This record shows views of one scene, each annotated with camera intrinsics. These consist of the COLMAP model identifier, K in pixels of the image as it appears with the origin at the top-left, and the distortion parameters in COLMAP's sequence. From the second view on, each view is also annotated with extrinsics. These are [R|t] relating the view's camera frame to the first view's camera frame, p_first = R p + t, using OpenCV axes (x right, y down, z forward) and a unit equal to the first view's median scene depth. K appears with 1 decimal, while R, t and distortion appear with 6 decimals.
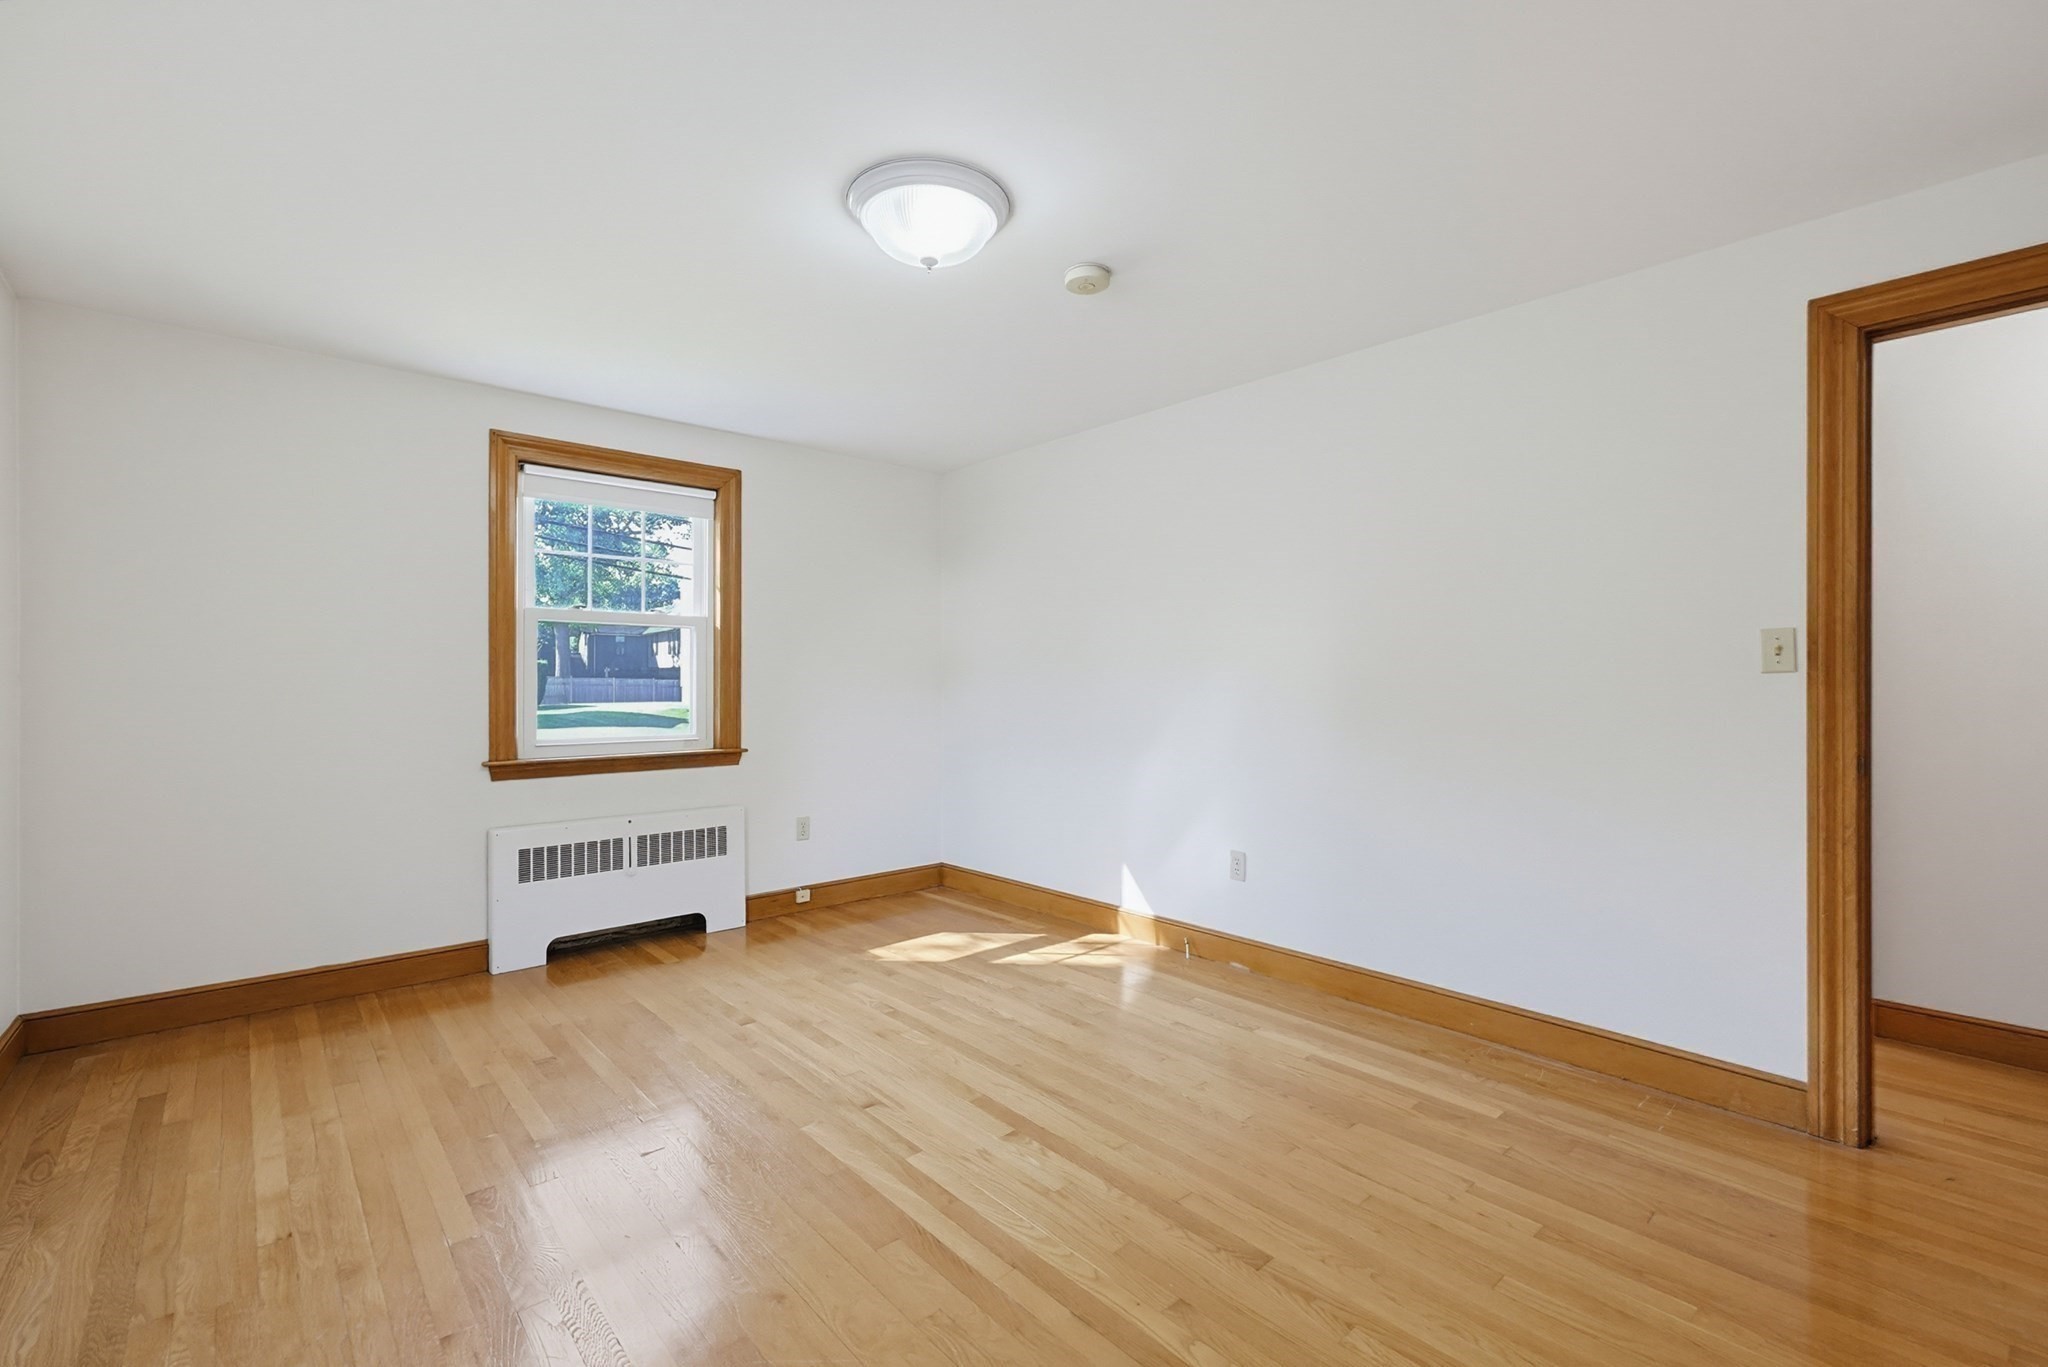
lens RADIAL K [[873.1, 0, 1020.6], [0, 873.1, 682.7], [0, 0, 1]] dist [-0.000554, -0.000052]
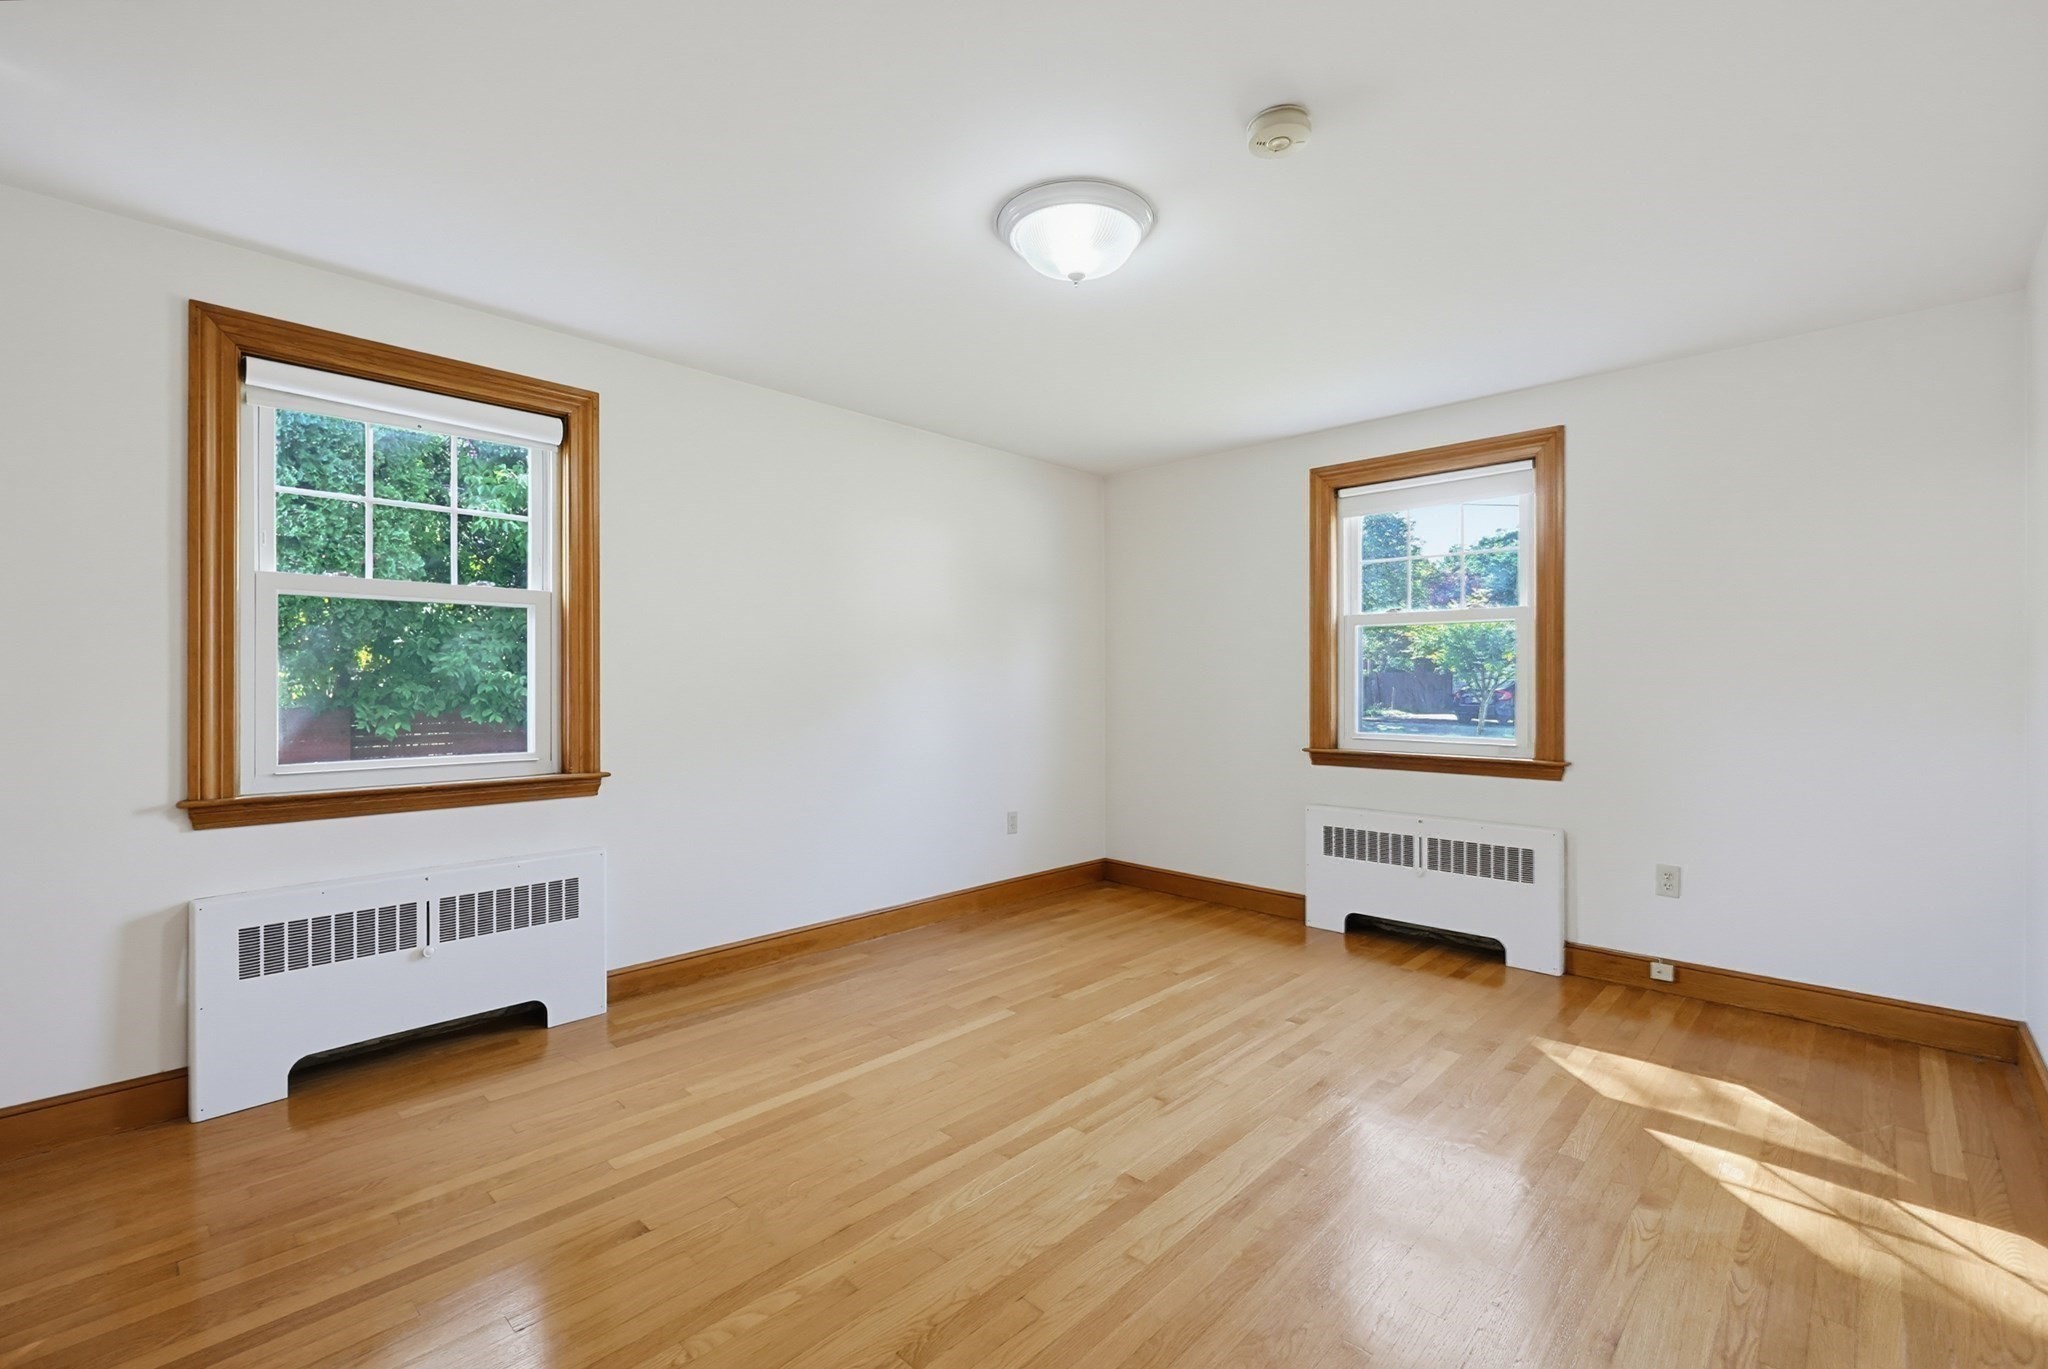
lens RADIAL K [[873.1, 0, 1020.6], [0, 873.1, 683.7], [0, 0, 1]] dist [-0.000554, -0.000052]
pose [[0.082103, 0.002125, -0.996622, 0.547021], [0.001644, 0.999996, 0.002268, -0.001140], [0.996623, -0.001825, 0.082099, 0.499779]]
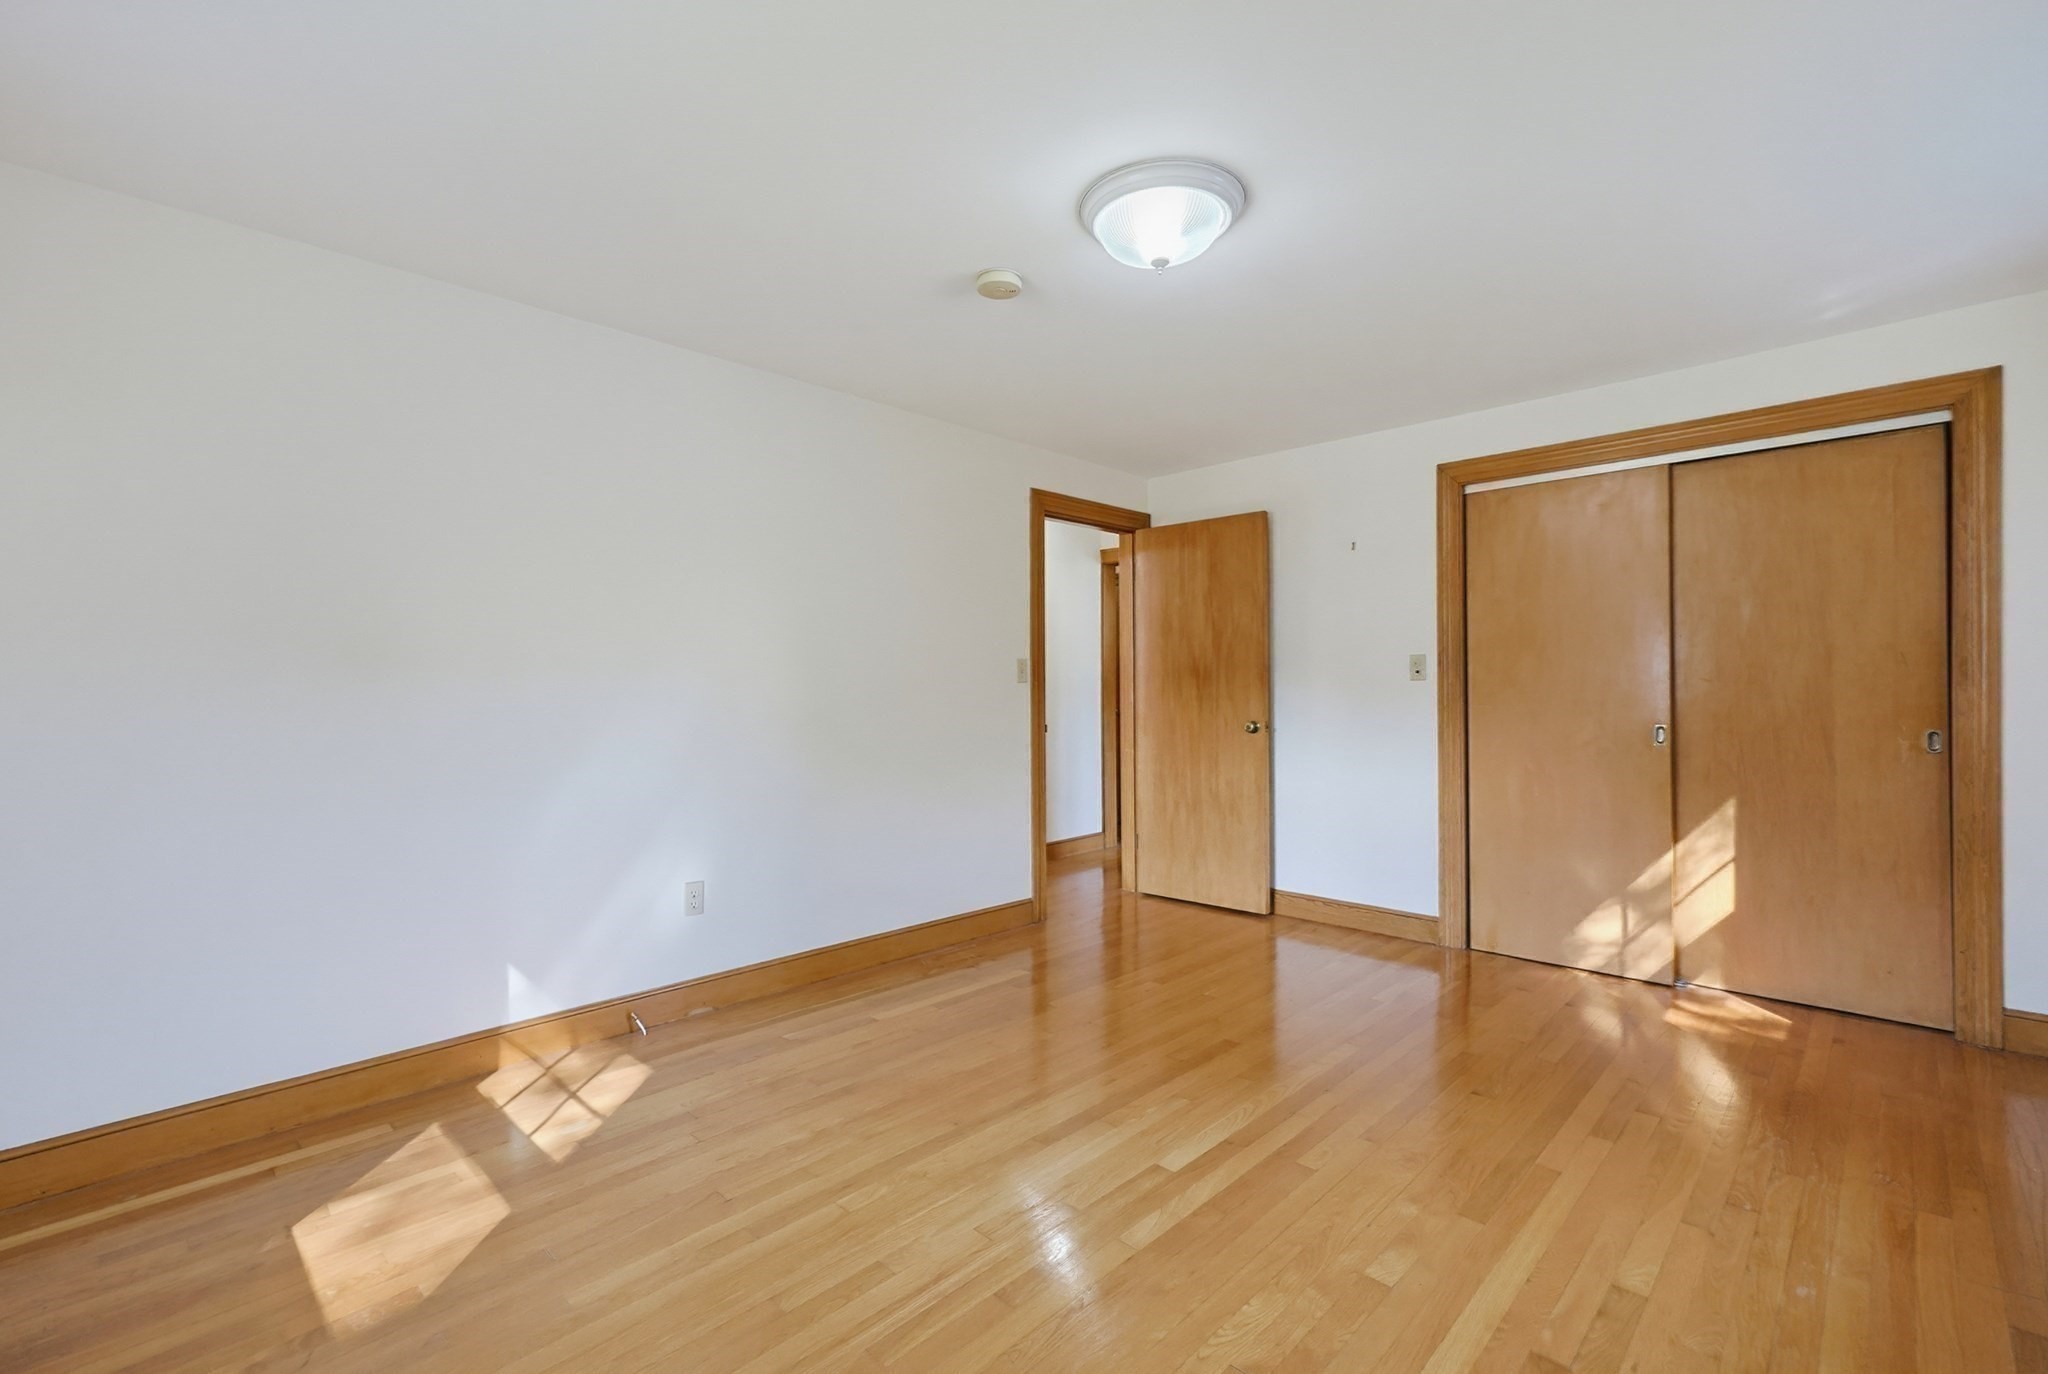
lens RADIAL K [[927.1, 0, 978.3], [0, 927.1, 696.8], [0, 0, 1]] dist [0.027180, -0.000188]
pose [[-0.051905, -0.007572, 0.998623, -0.684274], [0.005828, 0.999952, 0.007885, 0.001625], [-0.998635, 0.006229, -0.051859, 0.746909]]
